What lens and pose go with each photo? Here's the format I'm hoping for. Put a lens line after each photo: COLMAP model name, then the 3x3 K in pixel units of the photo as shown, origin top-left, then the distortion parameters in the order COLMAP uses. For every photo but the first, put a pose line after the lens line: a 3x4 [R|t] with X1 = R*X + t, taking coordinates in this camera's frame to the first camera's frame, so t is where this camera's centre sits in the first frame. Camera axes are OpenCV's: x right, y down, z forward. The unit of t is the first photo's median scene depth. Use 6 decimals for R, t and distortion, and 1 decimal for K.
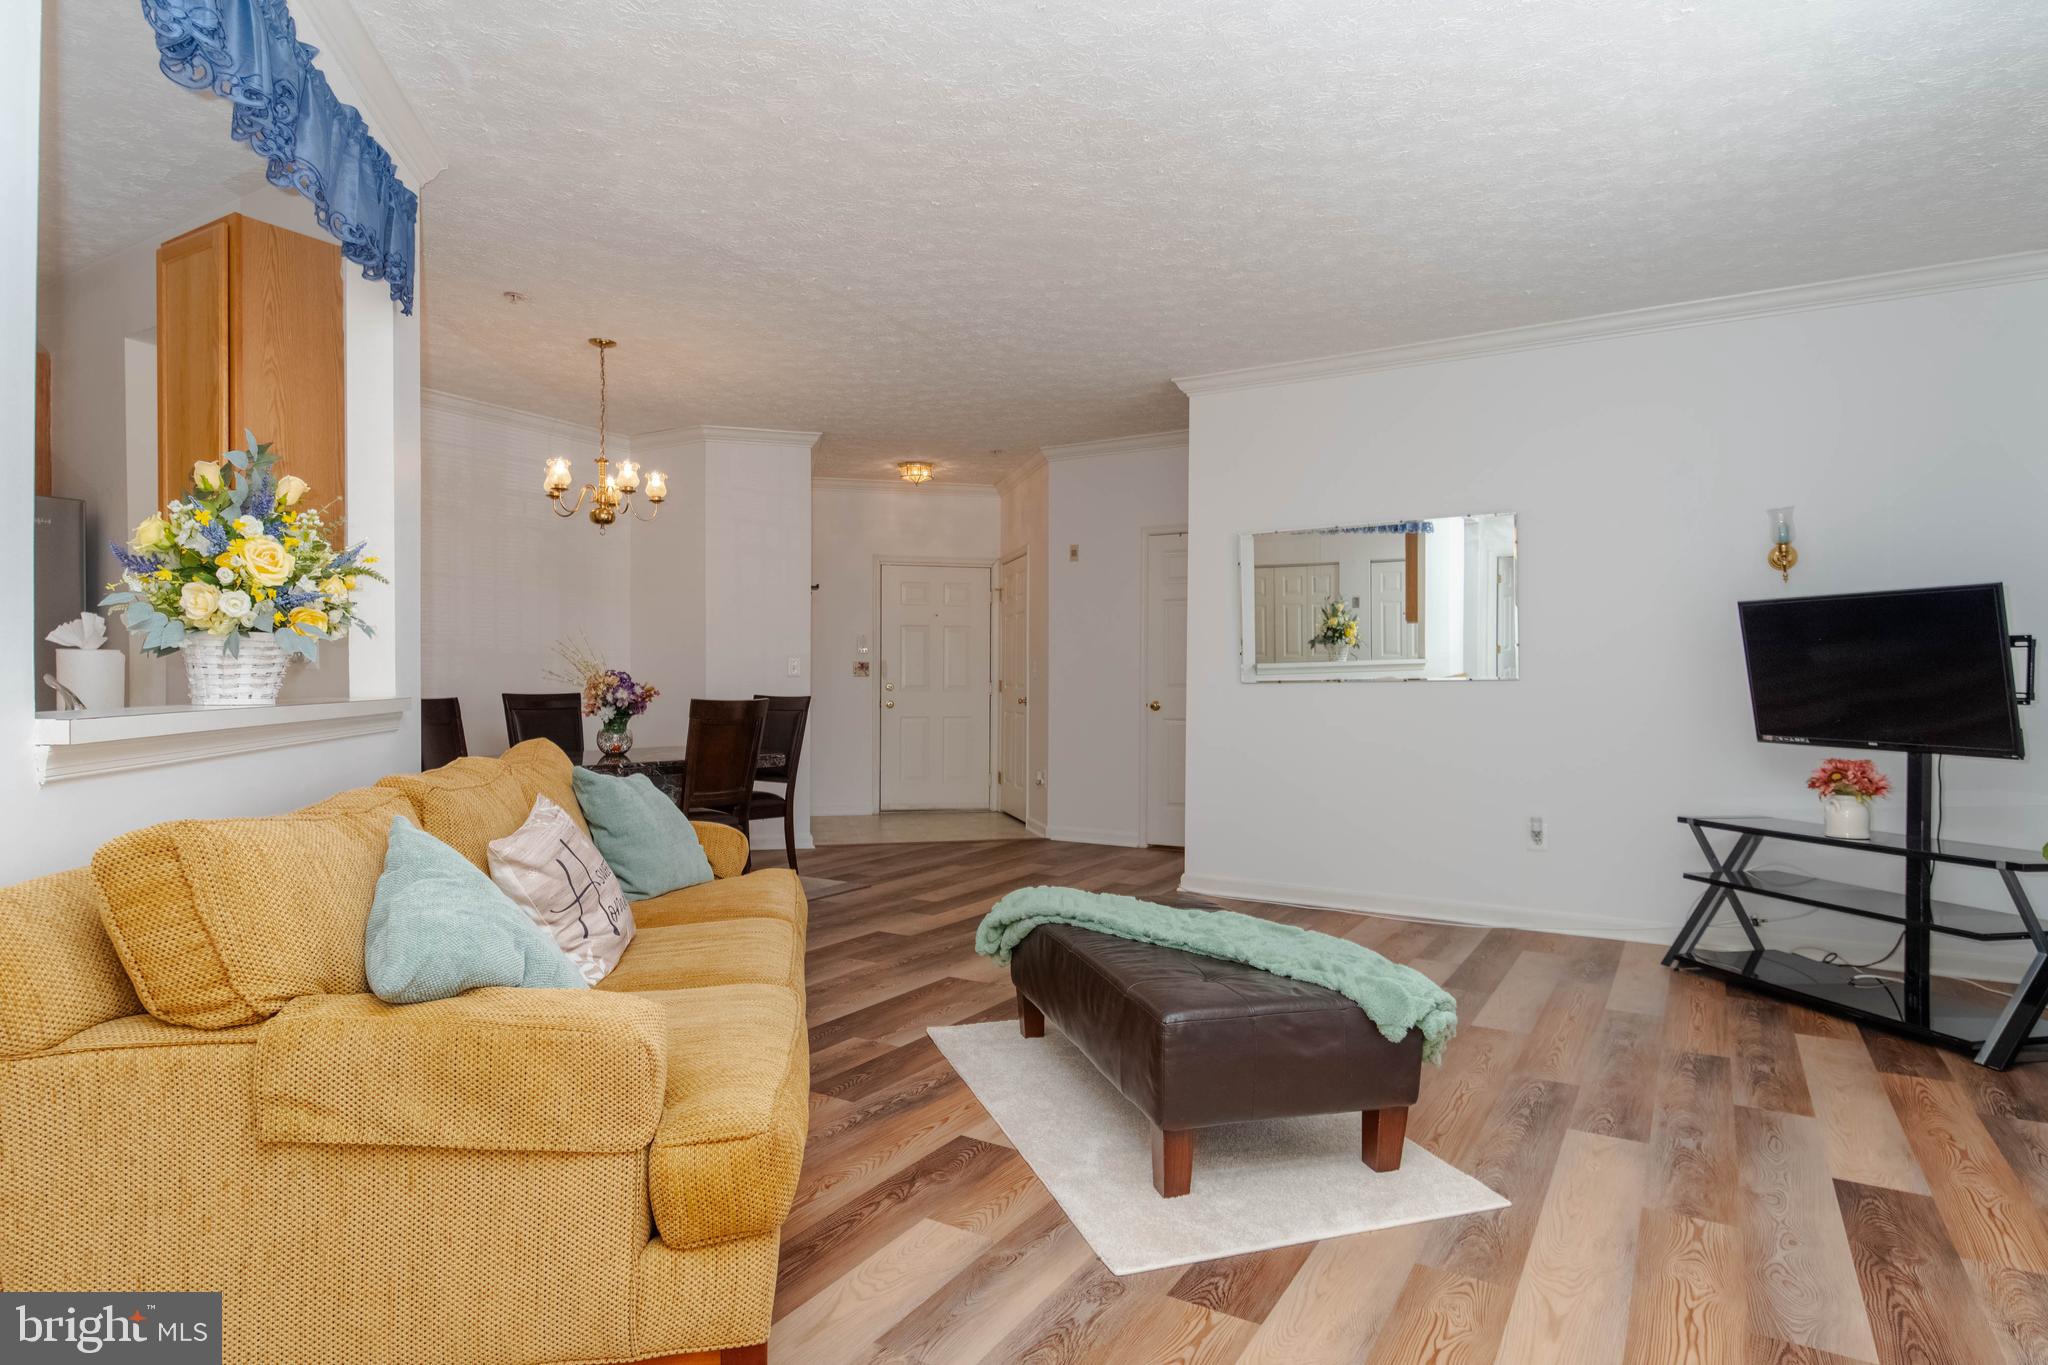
lens RADIAL K [[1161.7, 0, 1026.6], [0, 1161.7, 690.9], [0, 0, 1]] dist [0.001351, 0.000049]
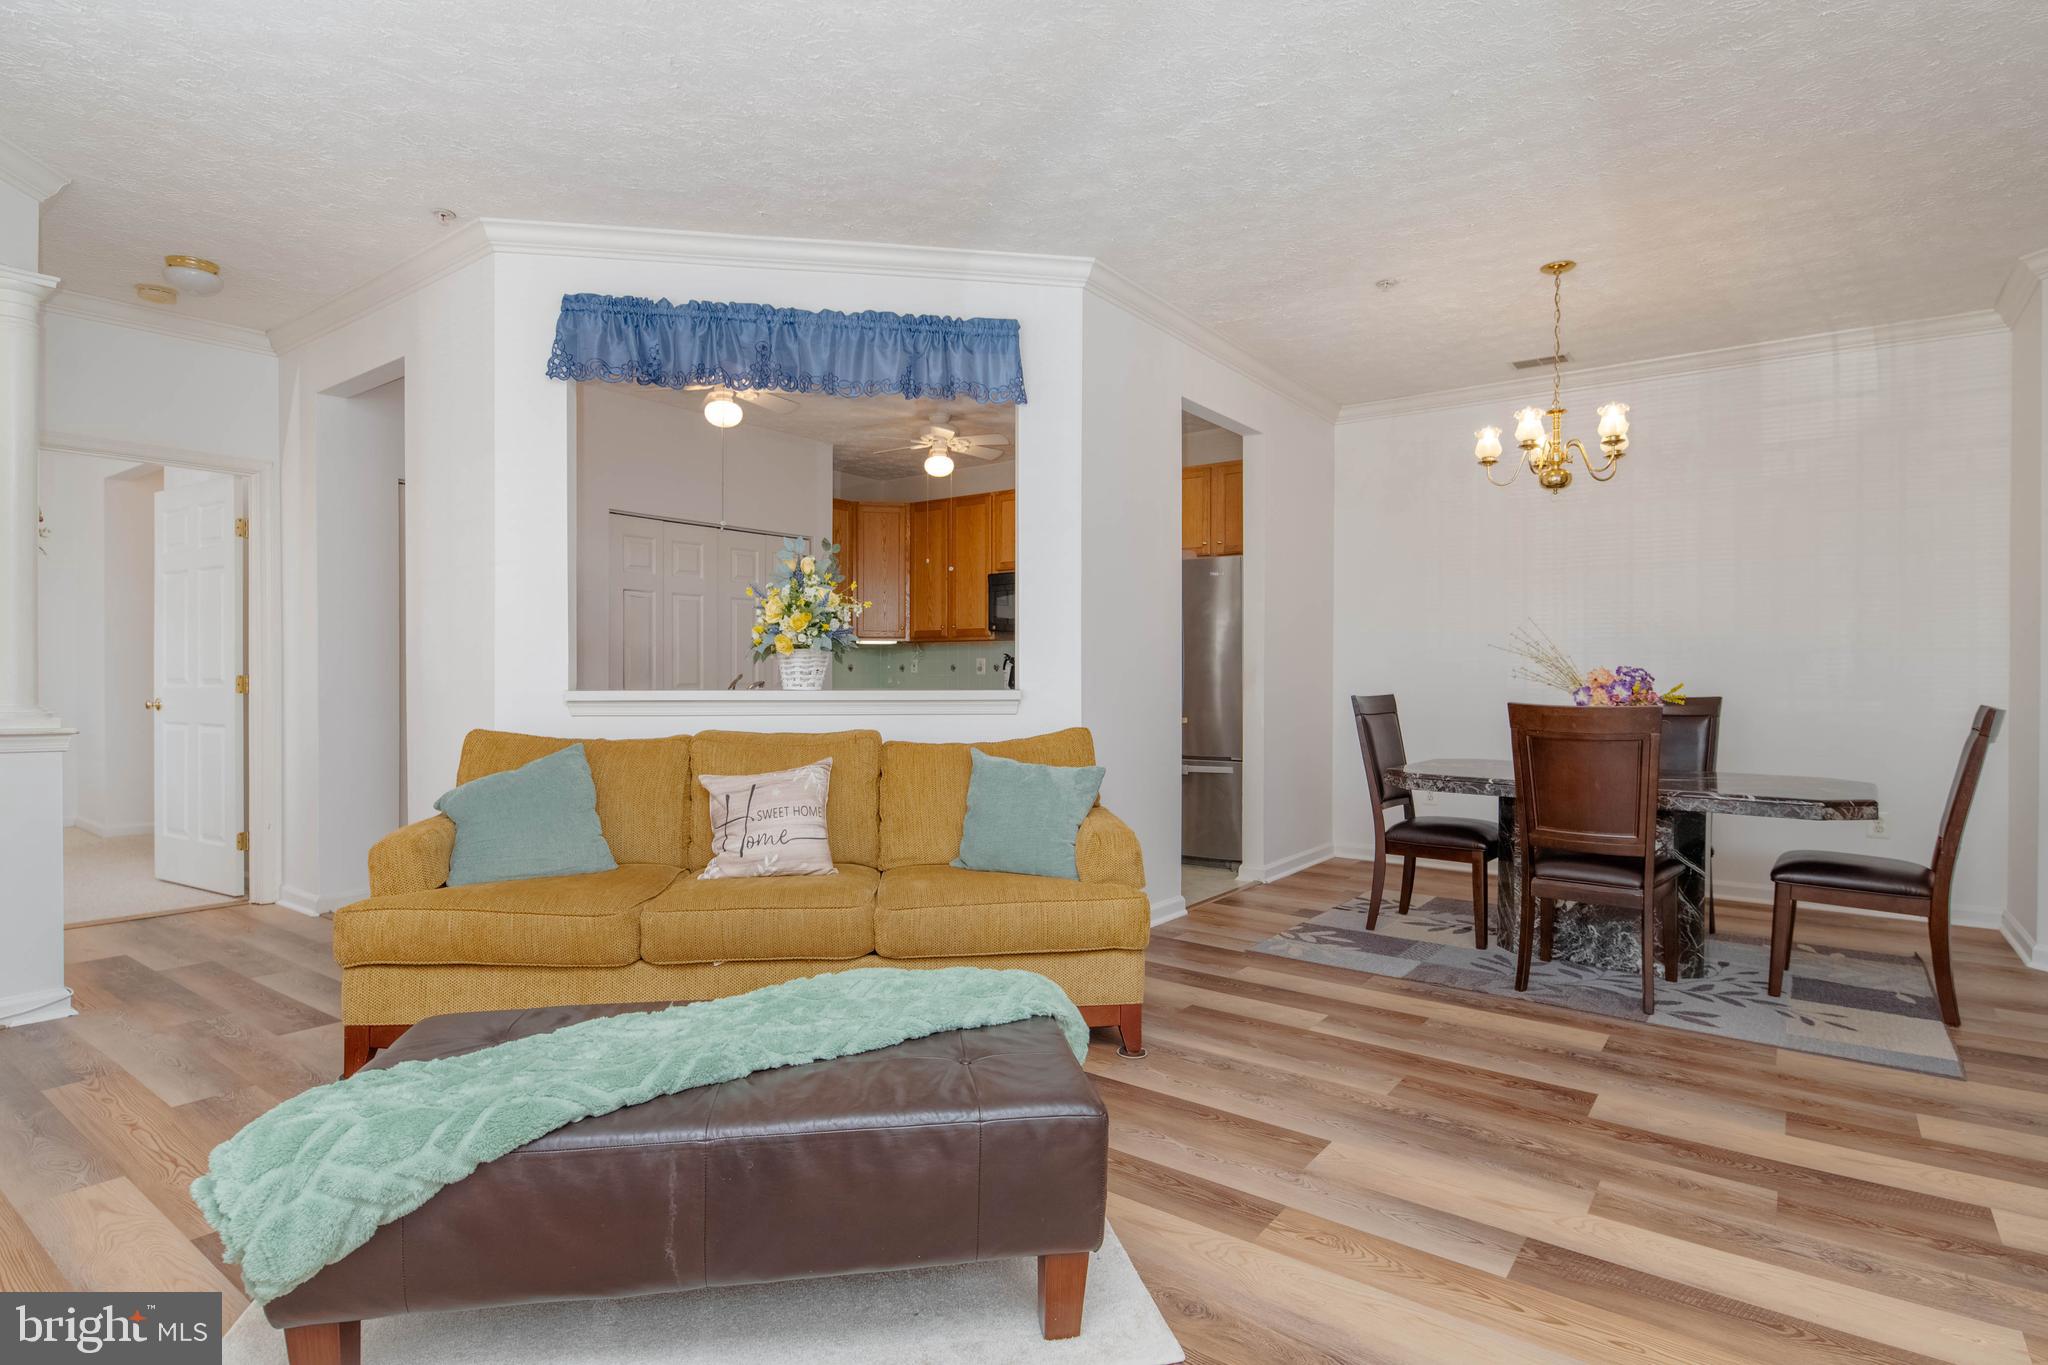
lens RADIAL K [[1066.0, 0, 1031.5], [0, 1066.0, 678.1], [0, 0, 1]] dist [0.004415, 0.000879]
pose [[-0.103534, -0.001653, -0.994625, 0.528912], [-0.011947, 0.999929, -0.000418, -0.006066], [0.994554, 0.011840, -0.103546, 0.886468]]
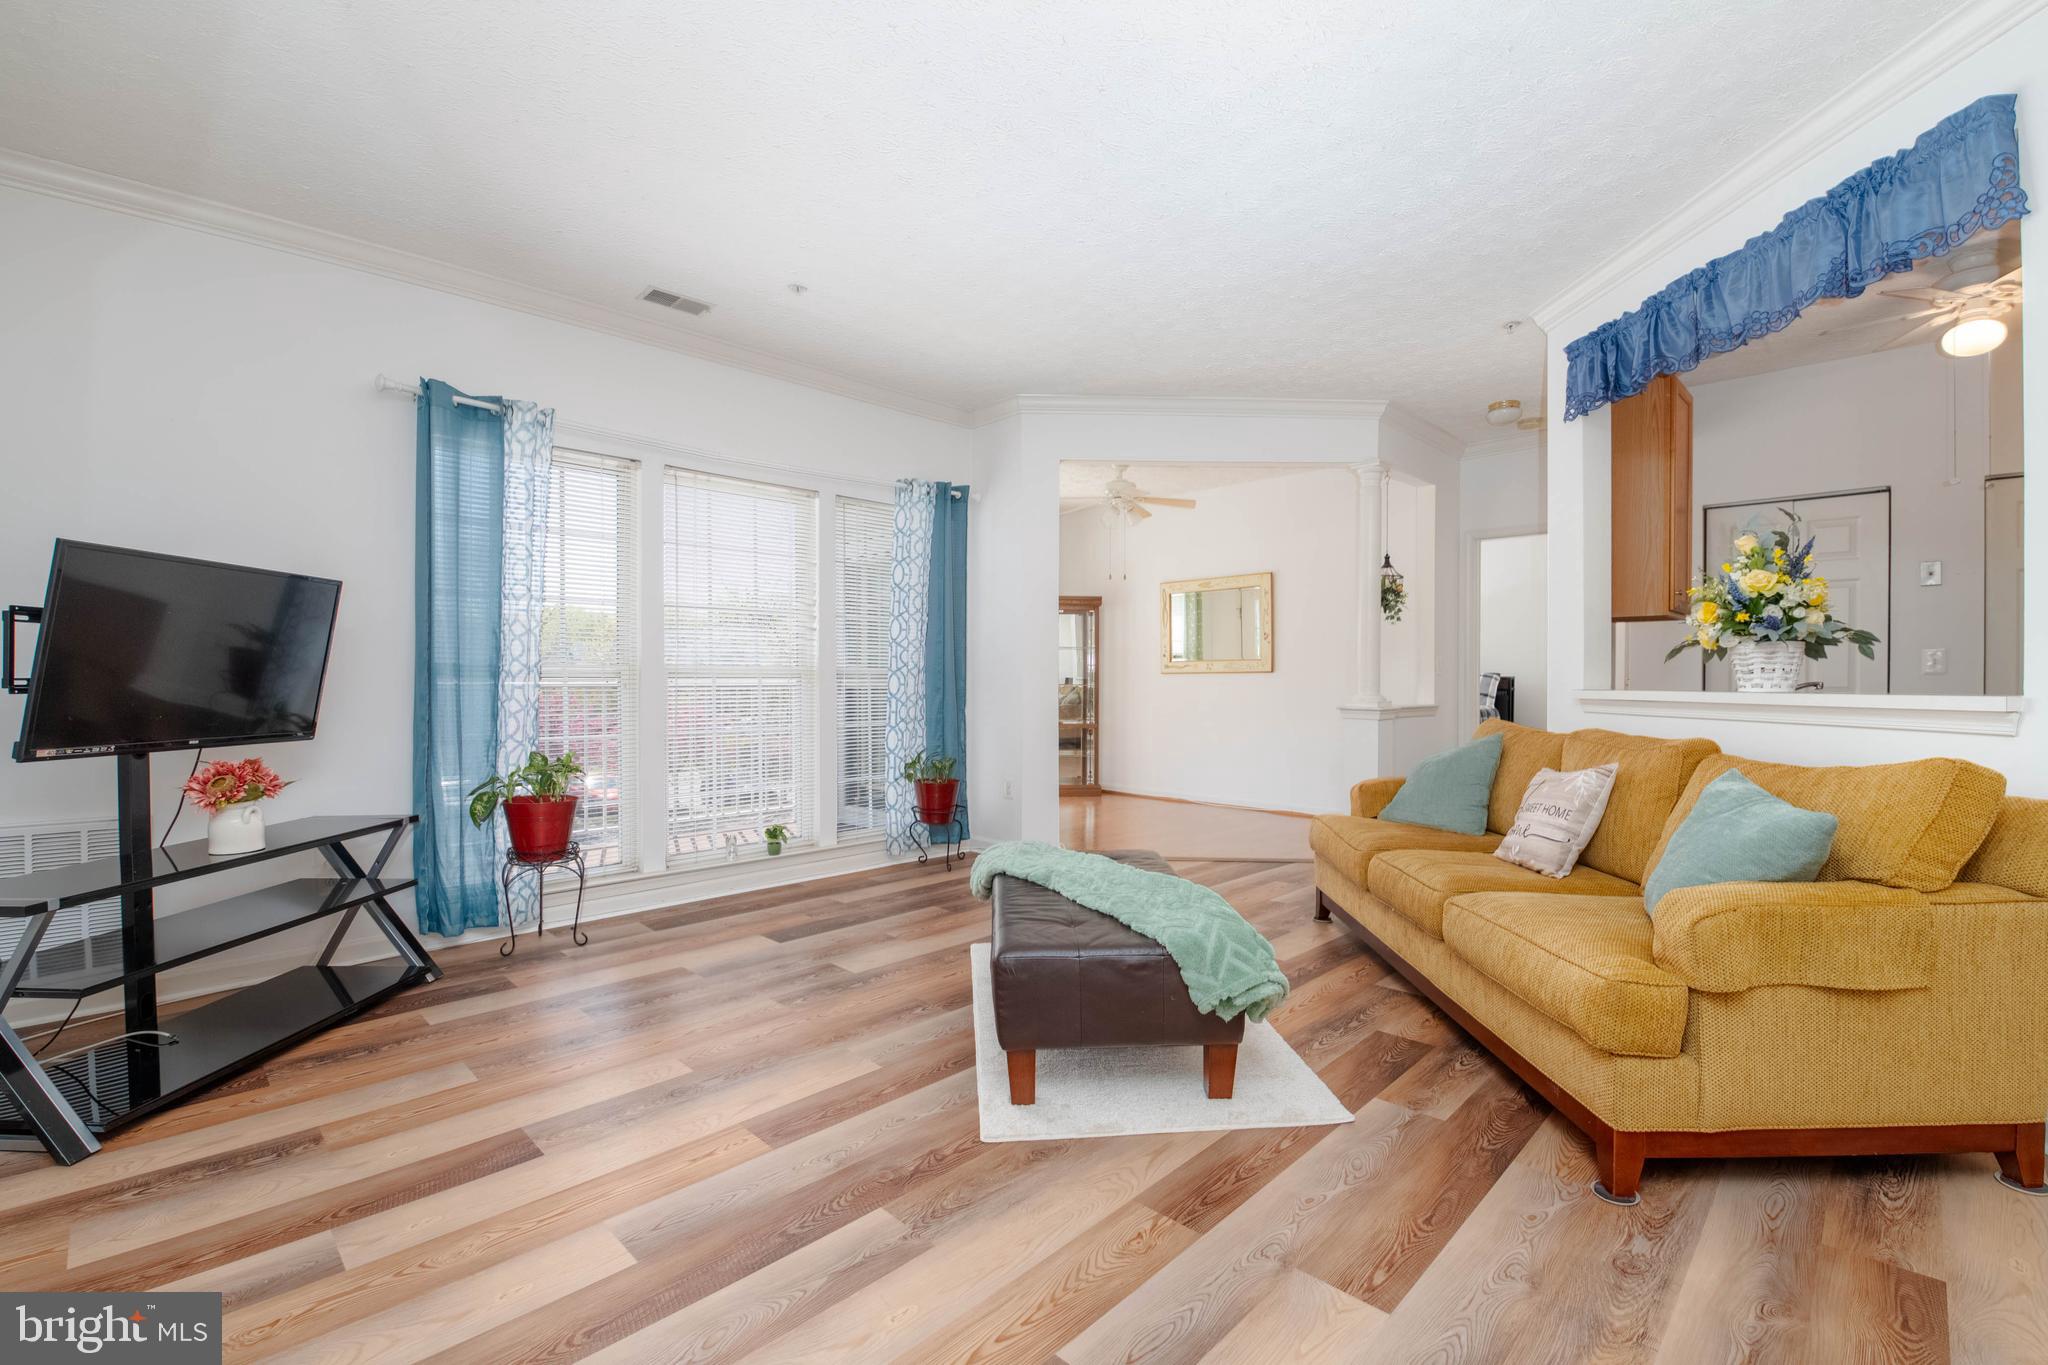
lens RADIAL K [[886.4, 0, 1027.9], [0, 886.4, 680.2], [0, 0, 1]] dist [-0.003346, -0.000235]
pose [[-0.971768, -0.005559, 0.235873, -0.009345], [-0.003394, 0.999948, 0.009586, -0.006937], [-0.235914, 0.008515, -0.971737, 1.359016]]
